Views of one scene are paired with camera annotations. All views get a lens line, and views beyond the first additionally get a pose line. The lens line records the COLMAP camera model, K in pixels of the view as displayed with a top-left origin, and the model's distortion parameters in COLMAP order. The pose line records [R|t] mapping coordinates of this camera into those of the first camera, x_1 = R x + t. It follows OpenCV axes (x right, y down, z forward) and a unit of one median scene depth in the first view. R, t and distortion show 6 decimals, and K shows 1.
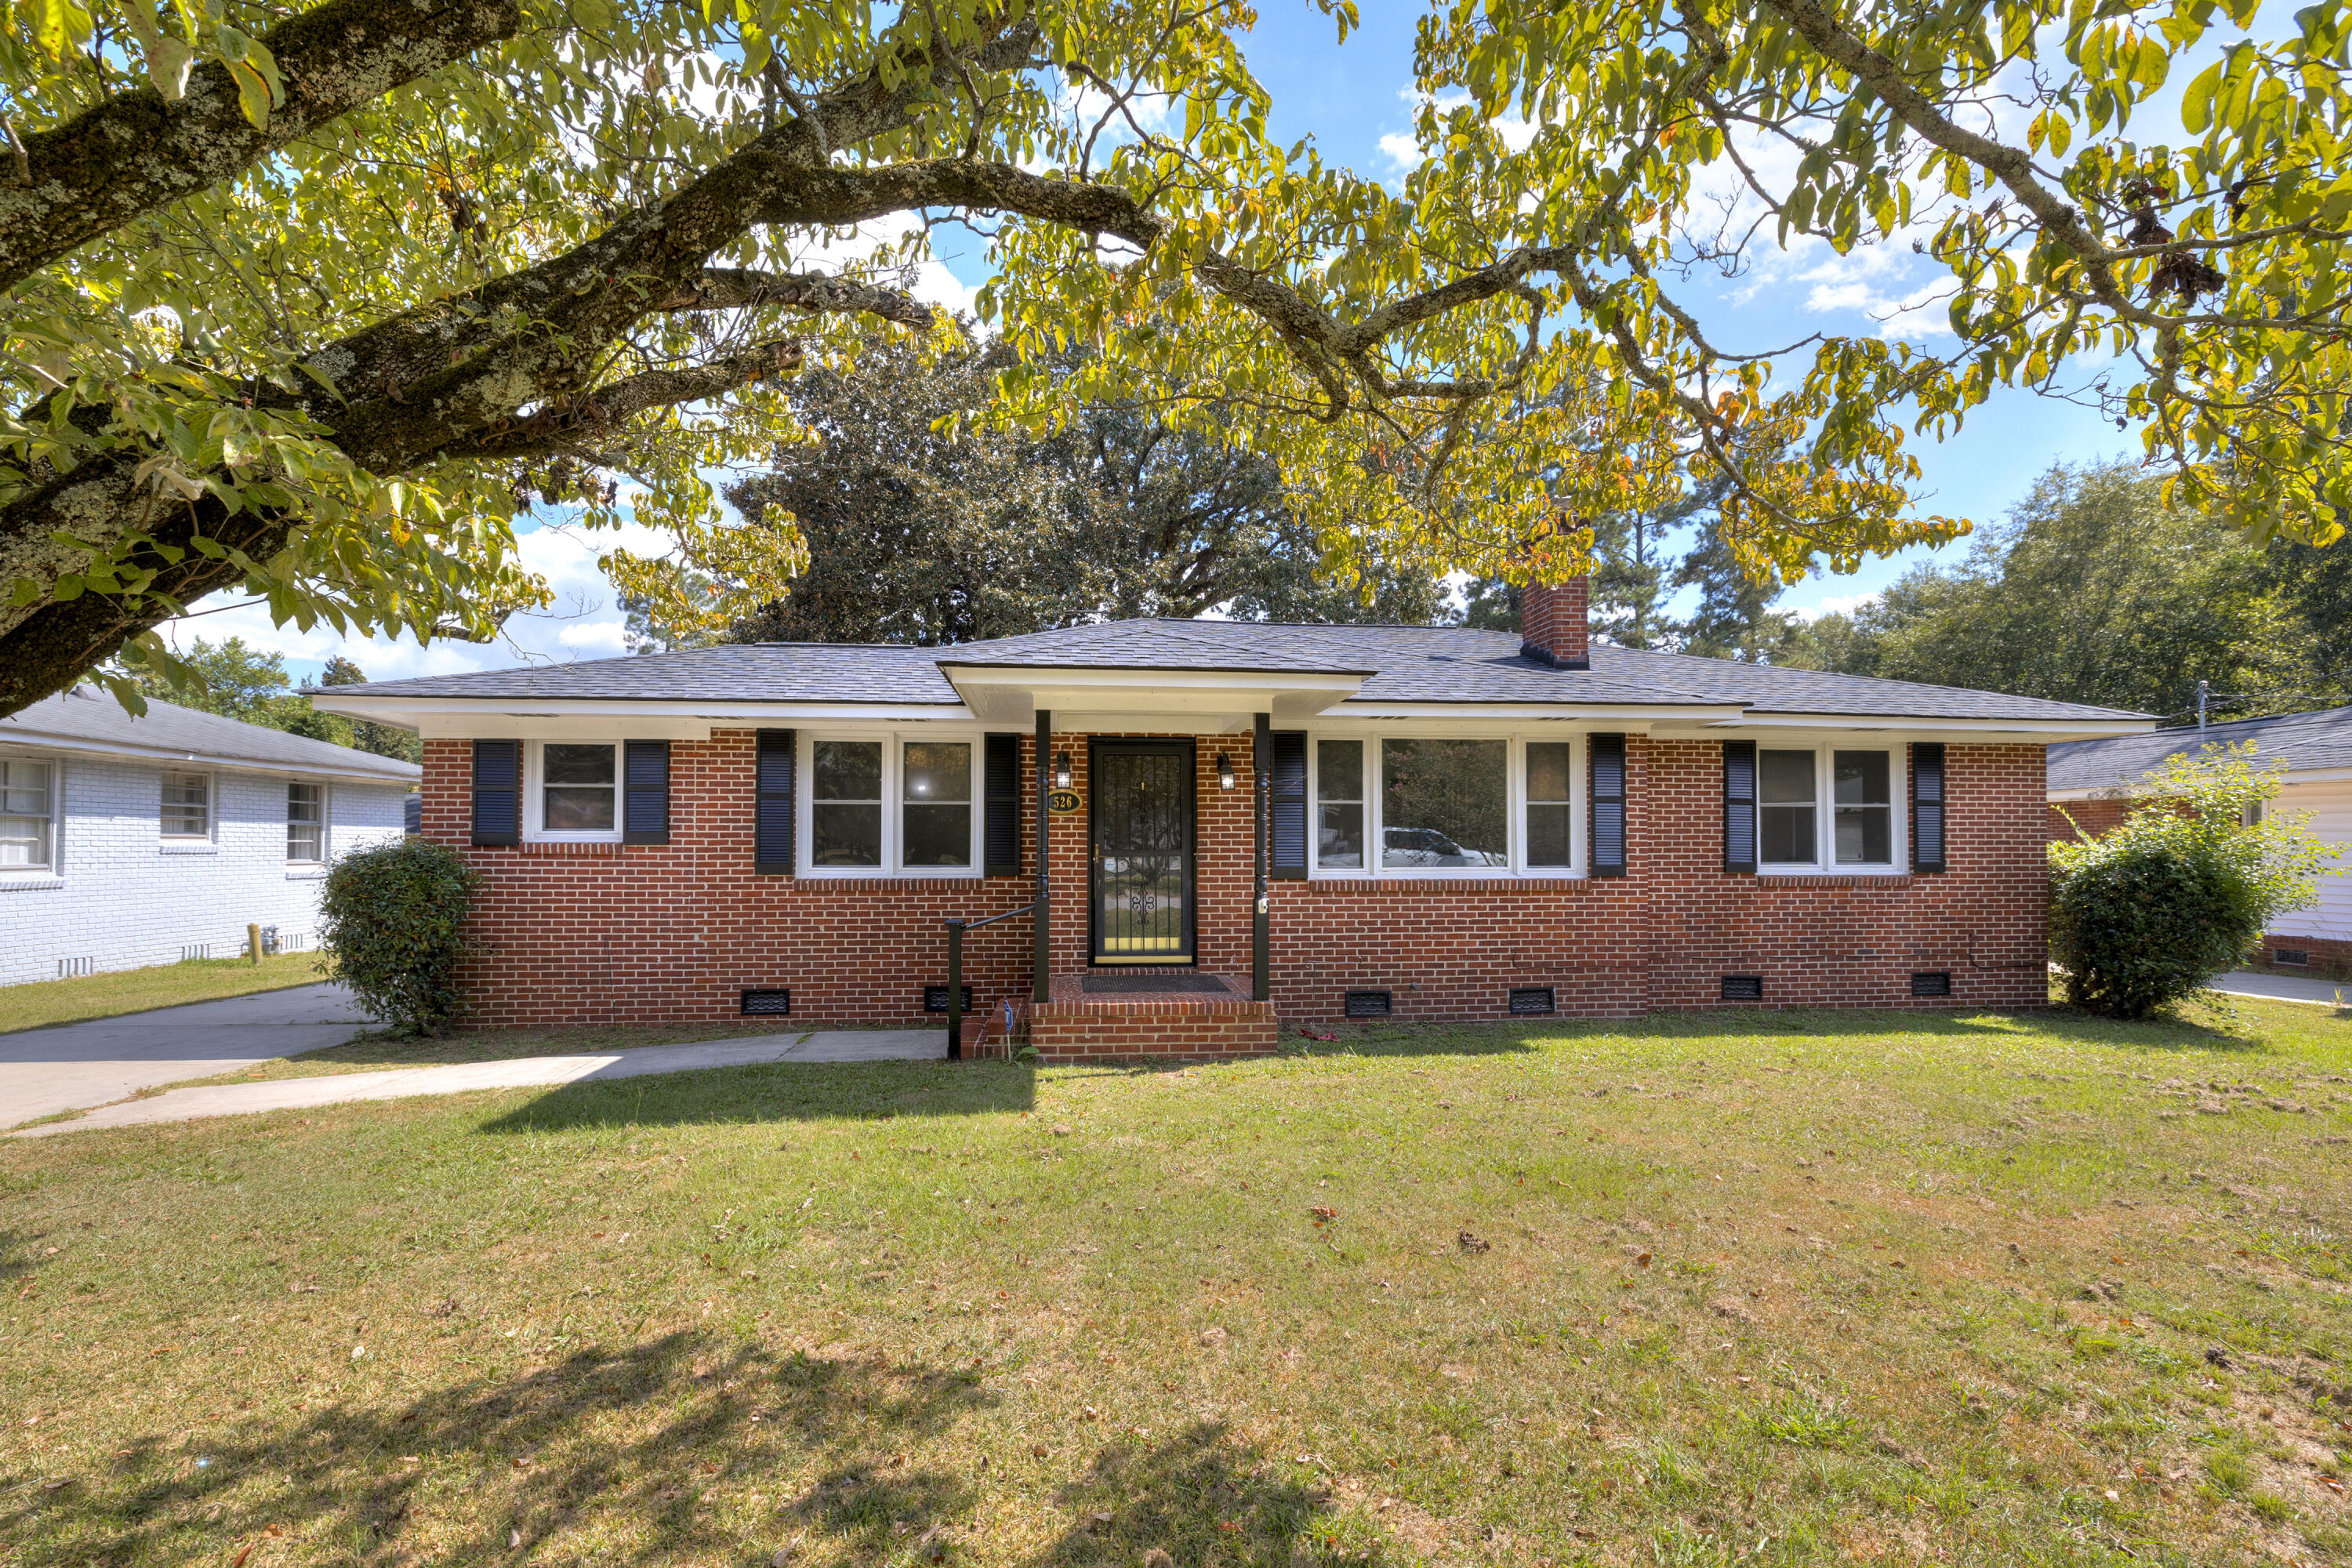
lens RADIAL K [[1061.8, 0, 1171.0], [0, 1061.8, 815.6], [0, 0, 1]] dist [0.003882, 0.000390]
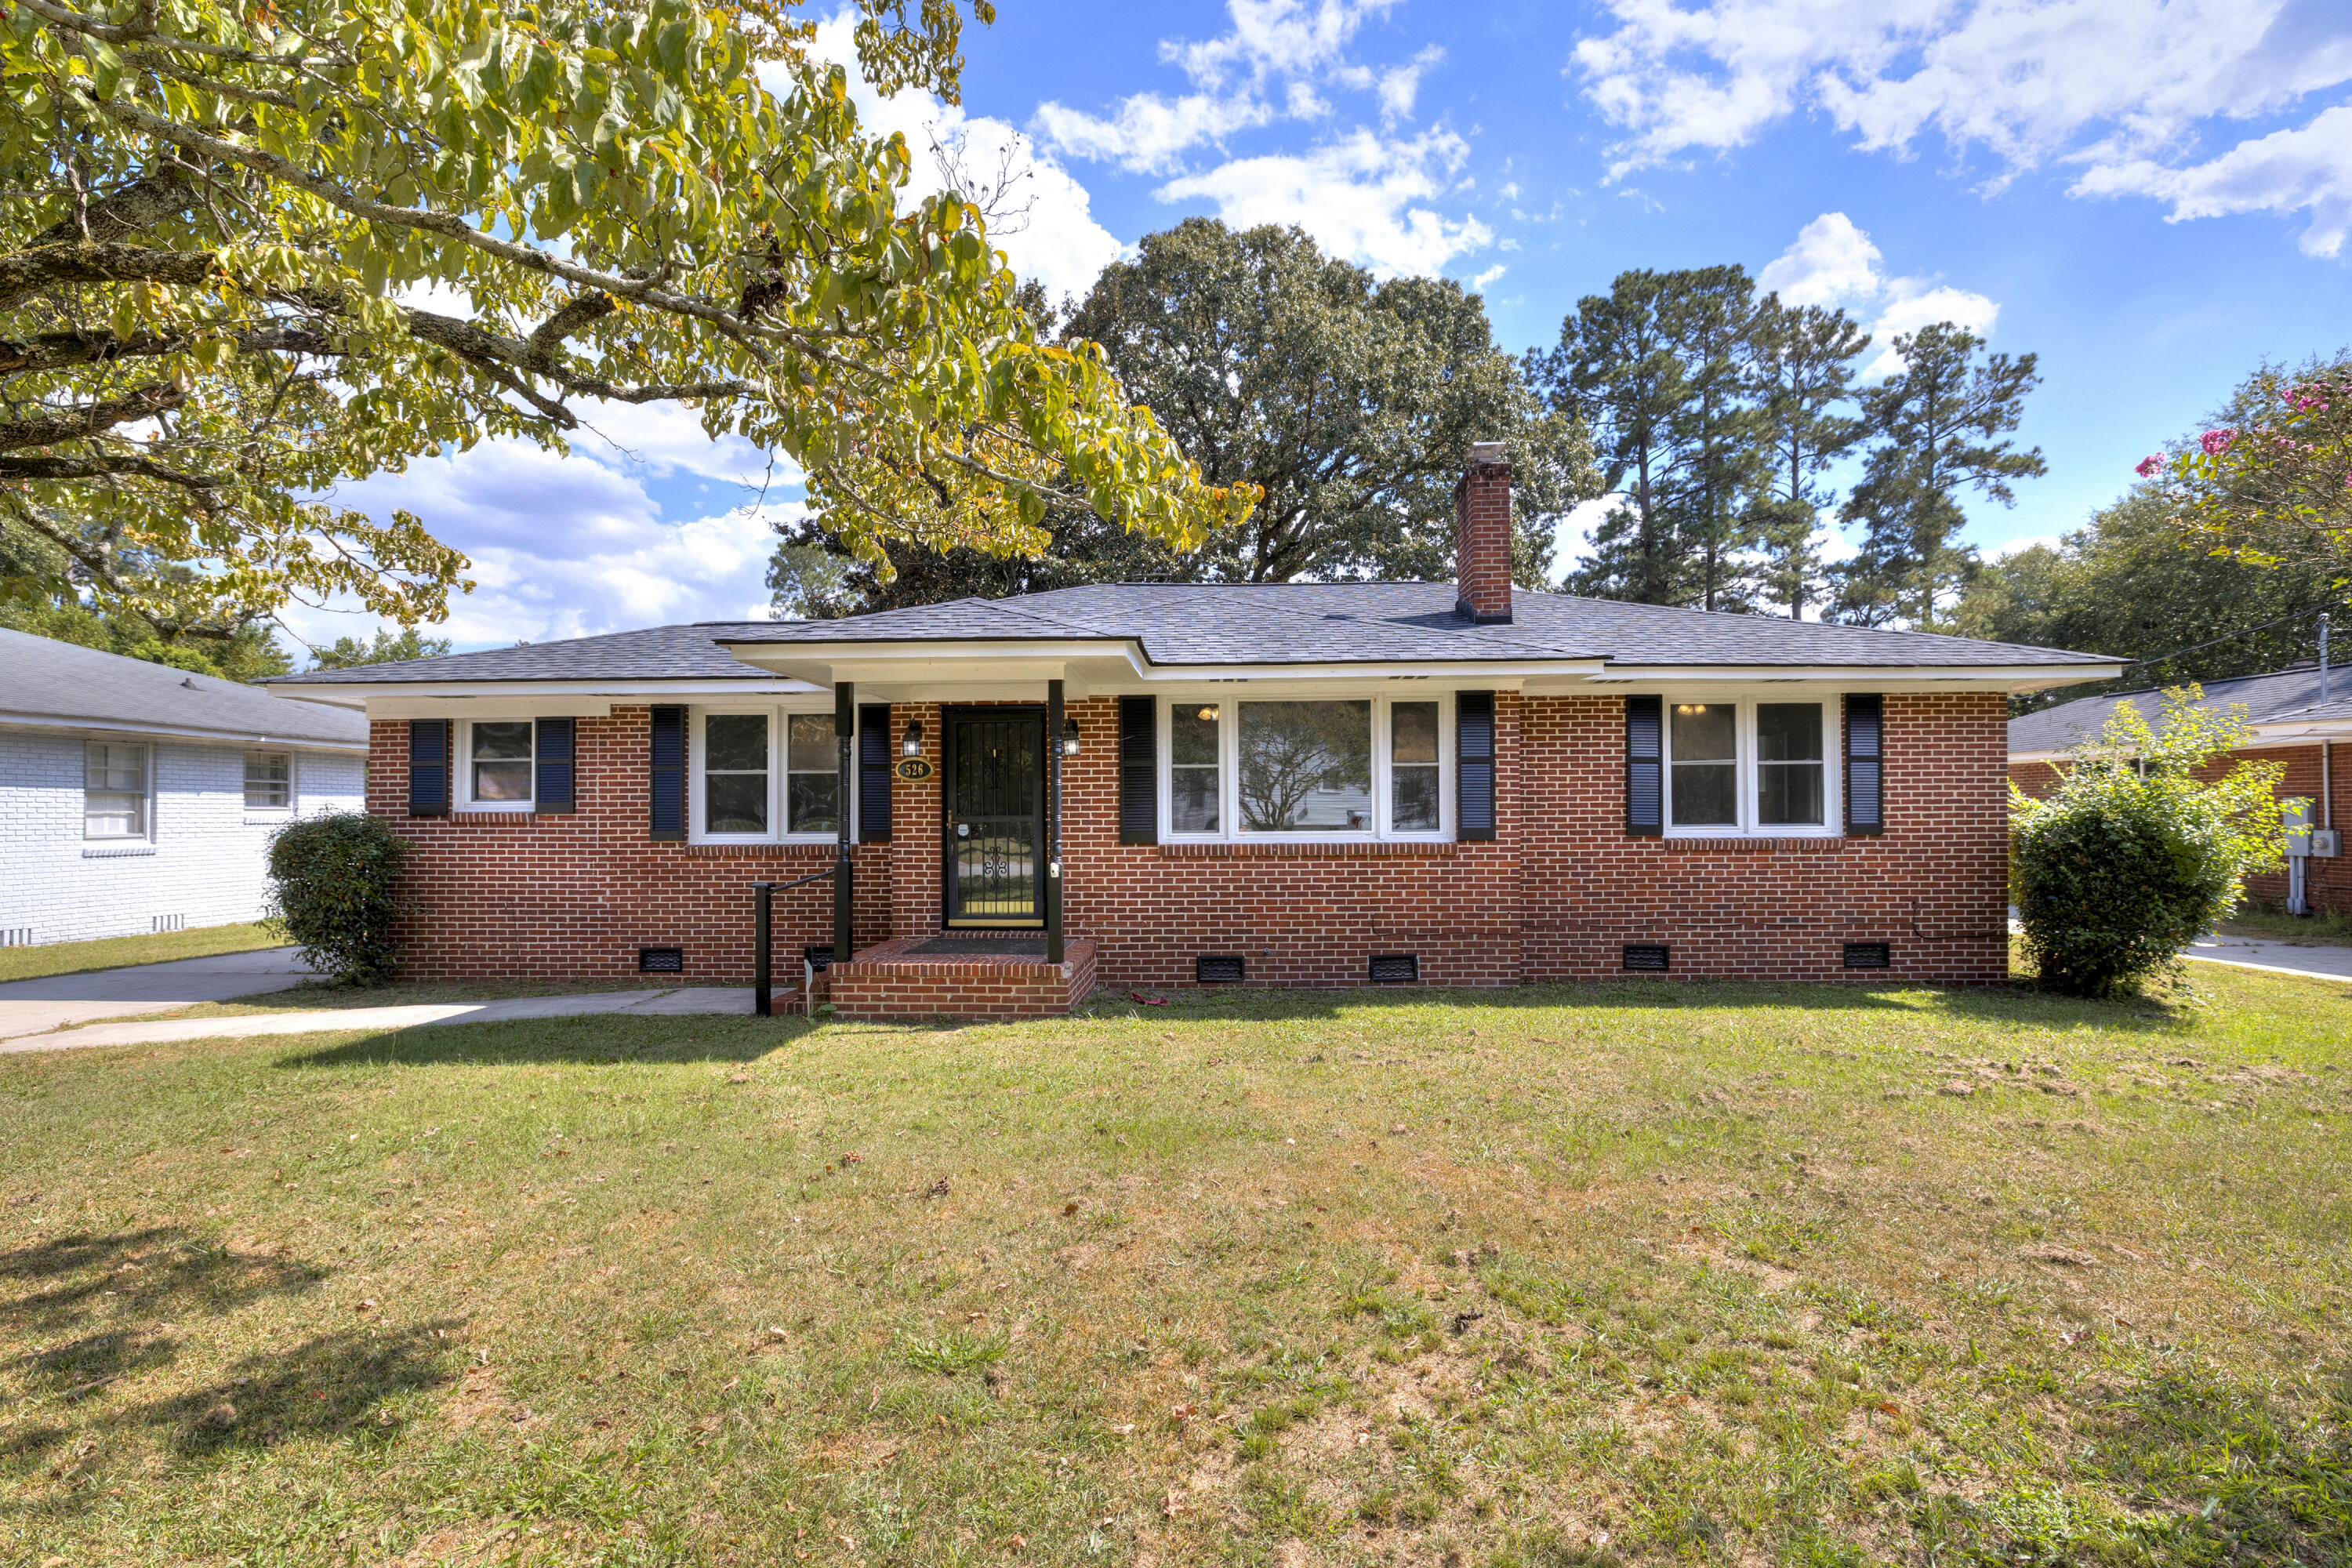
lens RADIAL K [[1087.6, 0, 1176.0], [0, 1087.6, 784.0], [0, 0, 1]] dist [-0.004866, -0.000002]
pose [[0.990551, -0.010385, -0.136750, 0.278015], [0.010858, 0.999937, 0.002713, 0.000914], [0.136713, -0.004172, 0.990602, -0.011781]]
